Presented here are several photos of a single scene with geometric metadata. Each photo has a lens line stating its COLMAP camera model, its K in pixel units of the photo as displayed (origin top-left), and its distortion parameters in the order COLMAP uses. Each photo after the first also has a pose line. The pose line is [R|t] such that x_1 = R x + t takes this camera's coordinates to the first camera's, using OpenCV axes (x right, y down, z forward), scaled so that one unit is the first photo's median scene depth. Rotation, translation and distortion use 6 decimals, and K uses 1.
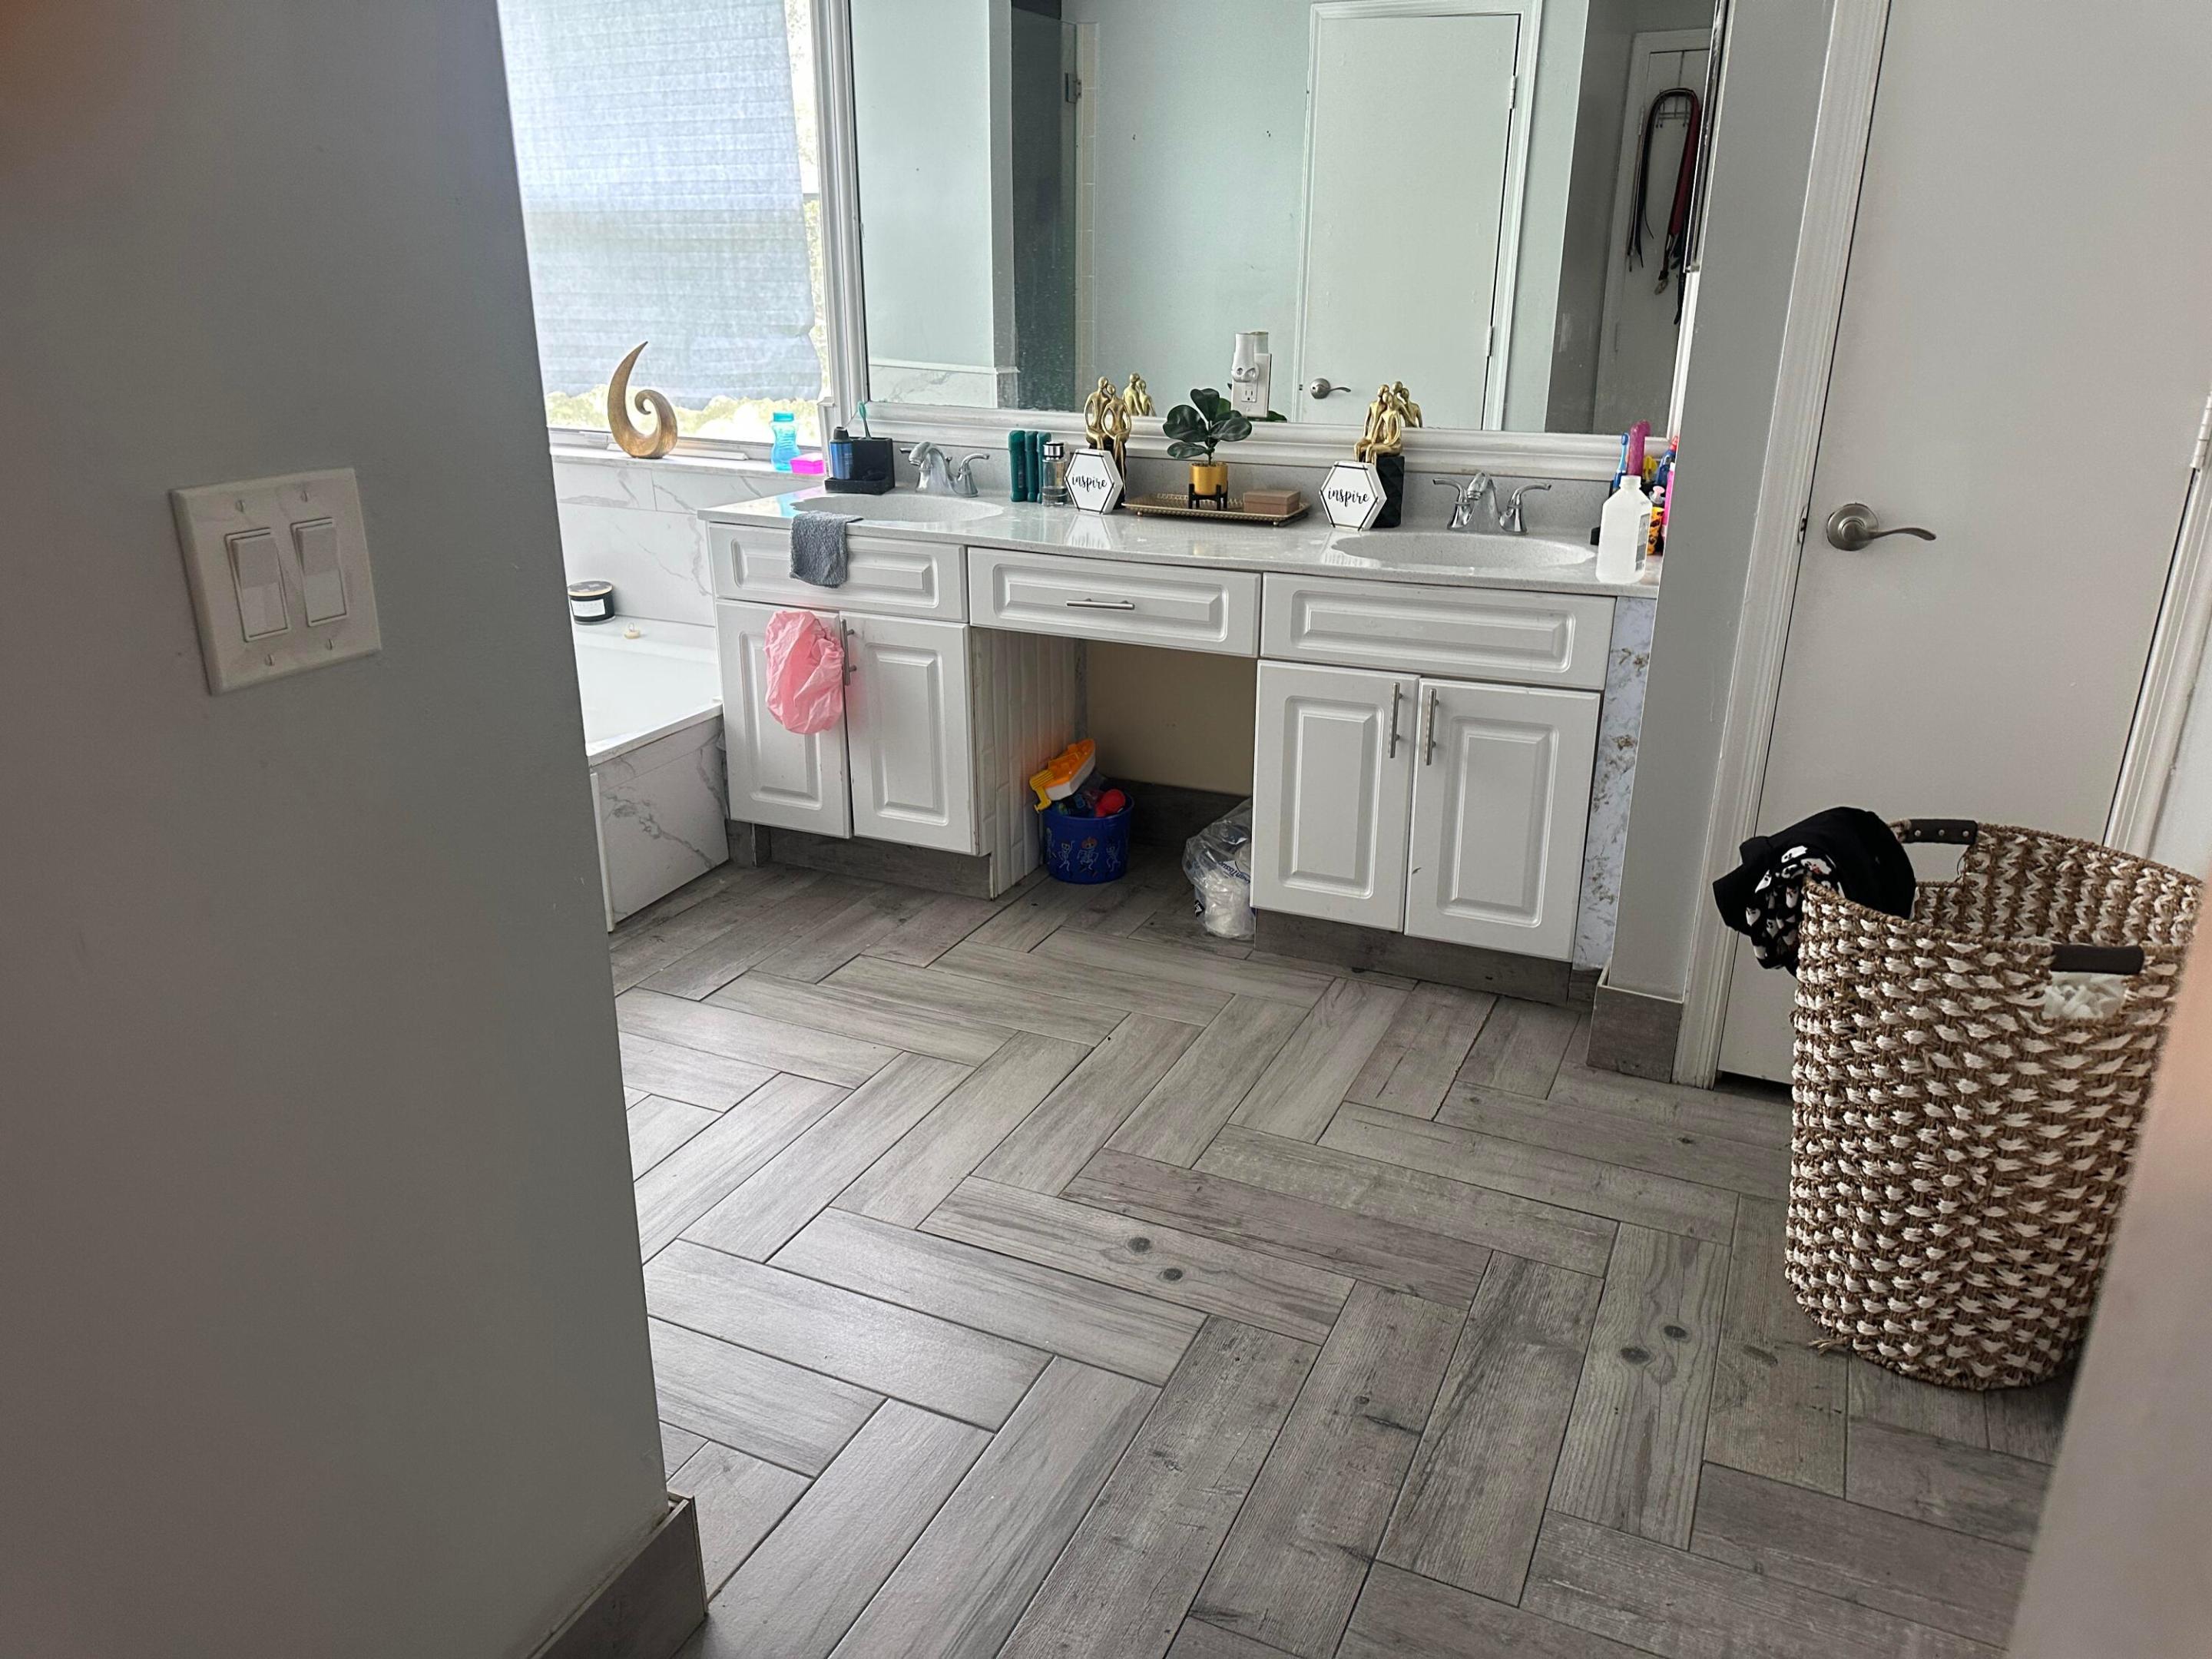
lens RADIAL K [[1558.6, 0, 1106.0], [0, 1558.6, 829.5], [0, 0, 1]] dist [0.022309, -0.002834]
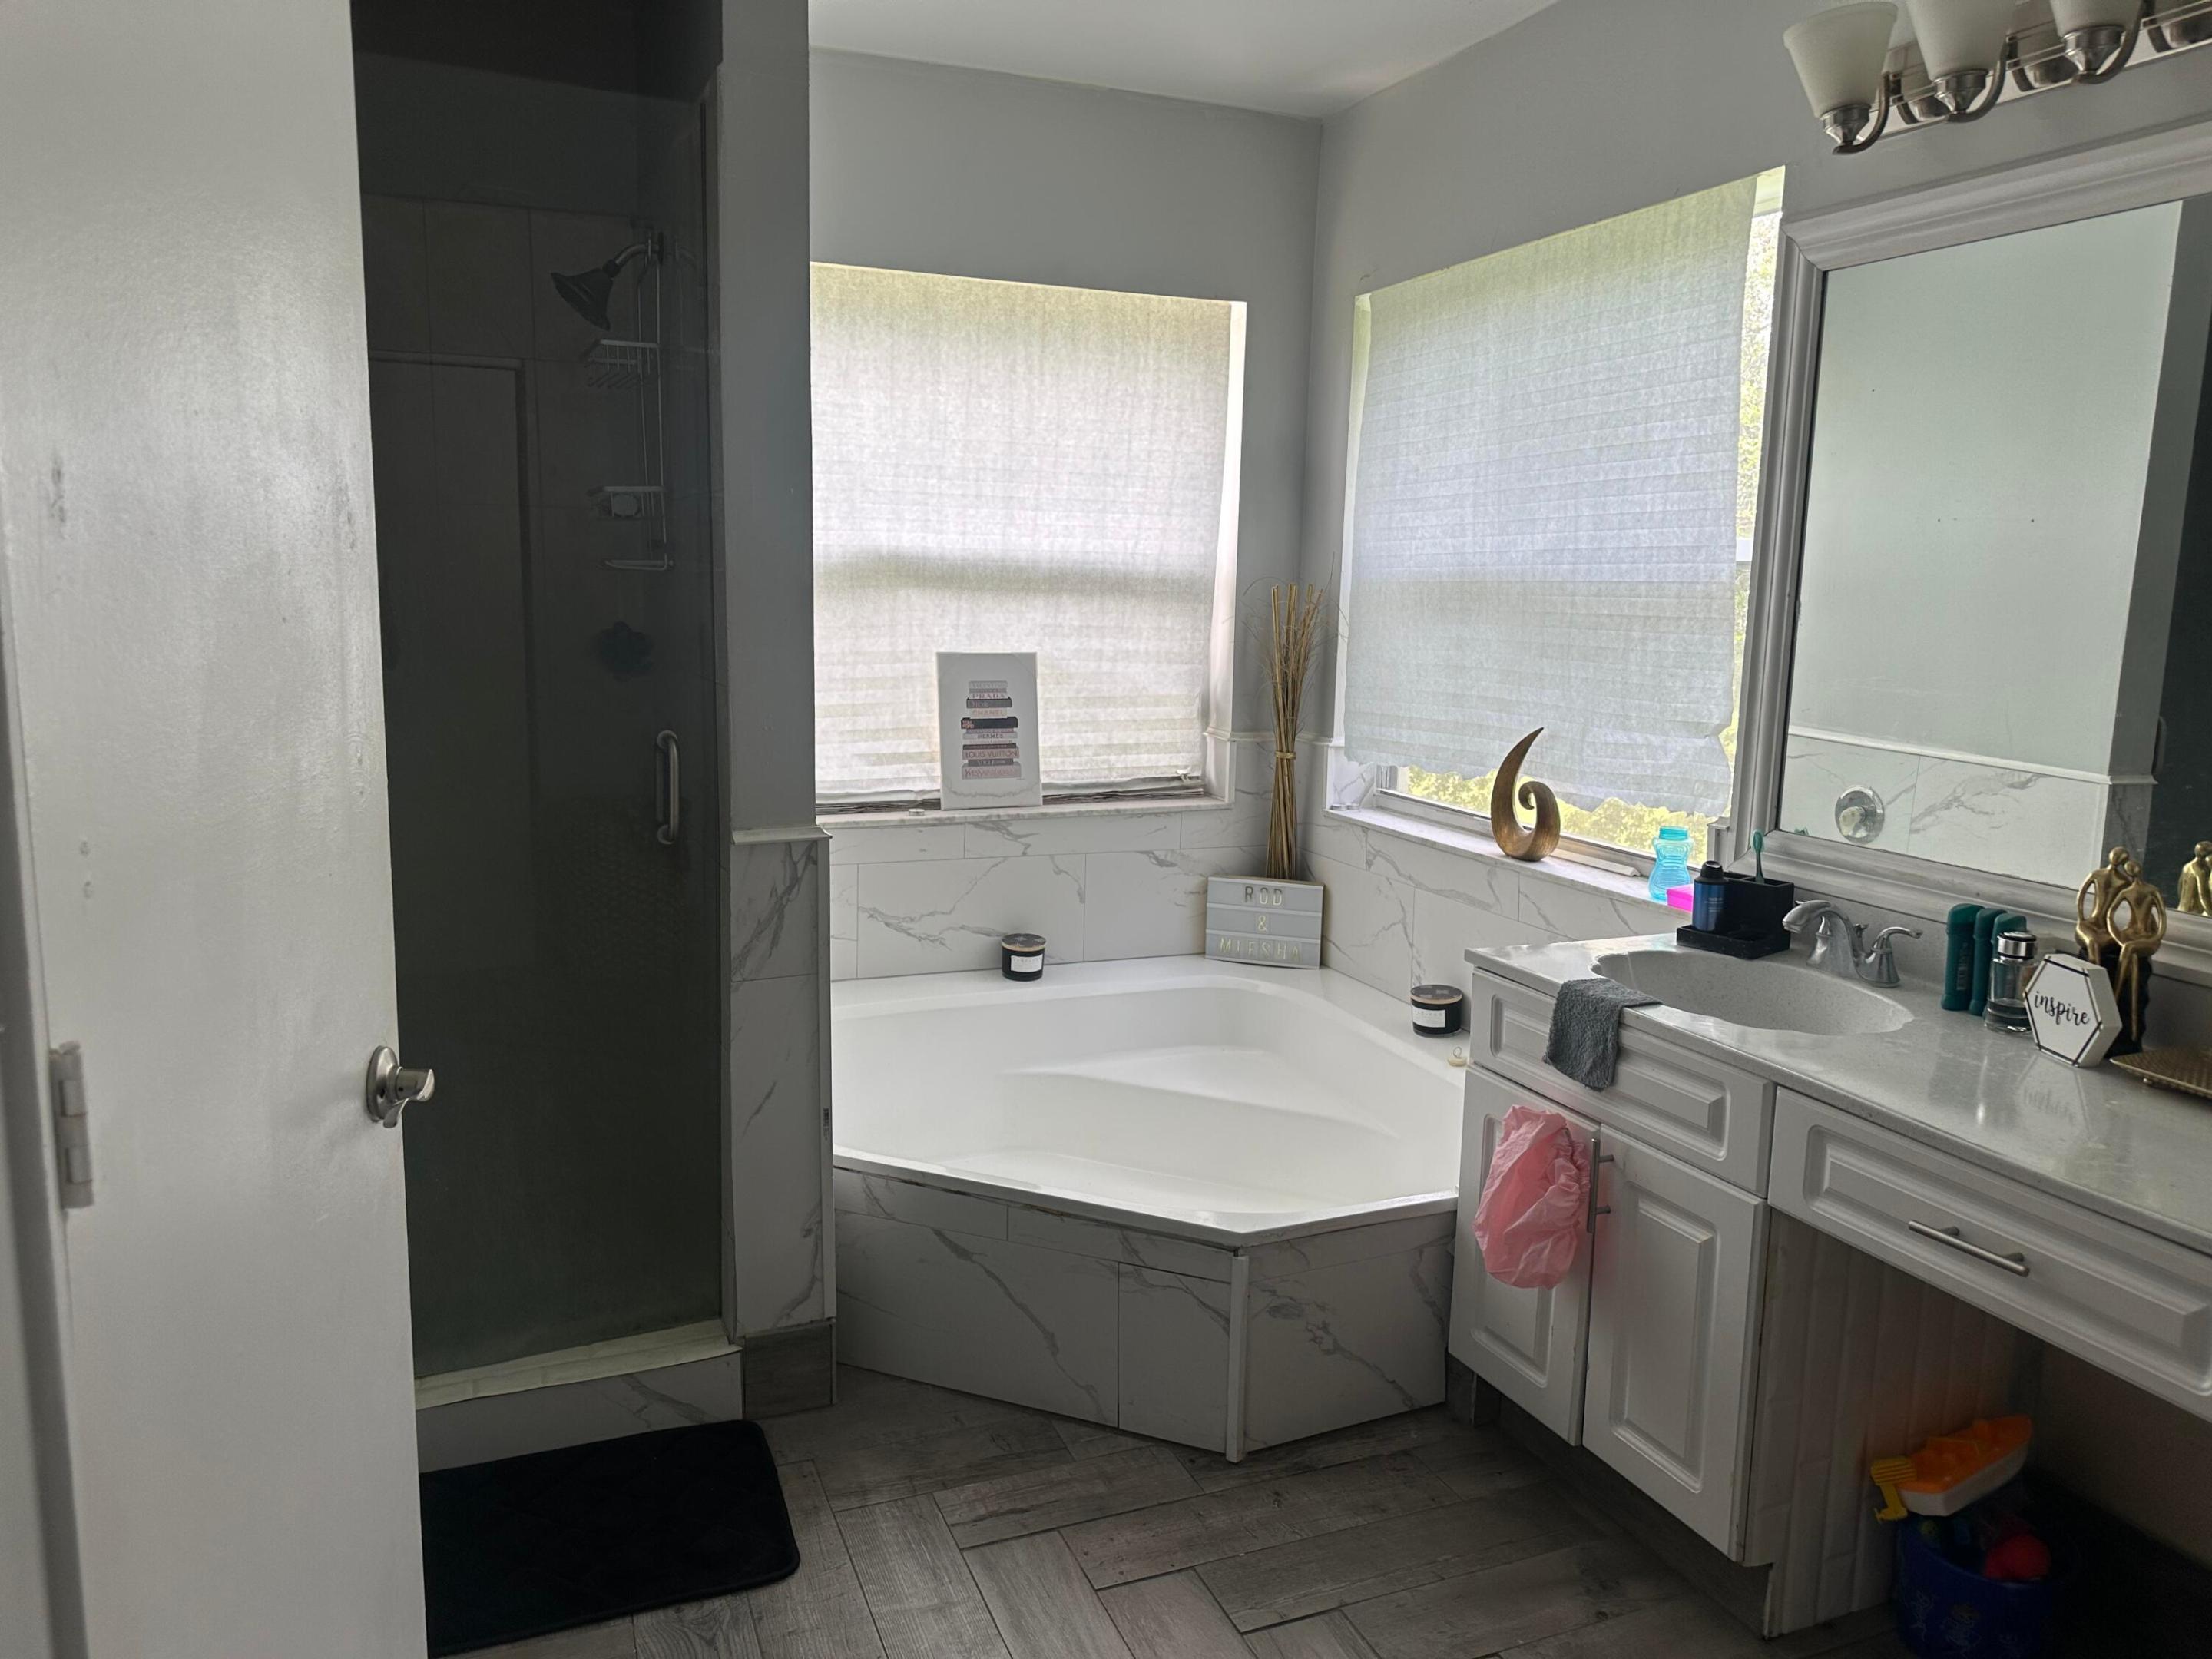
lens RADIAL K [[1545.5, 0, 1170.1], [0, 1545.5, 839.5], [0, 0, 1]] dist [0.164250, -0.209692]
pose [[0.763294, 0.122727, -0.634287, 0.102942], [-0.244774, 0.963532, -0.108126, -0.124439], [0.597886, 0.237789, 0.765499, 0.275285]]
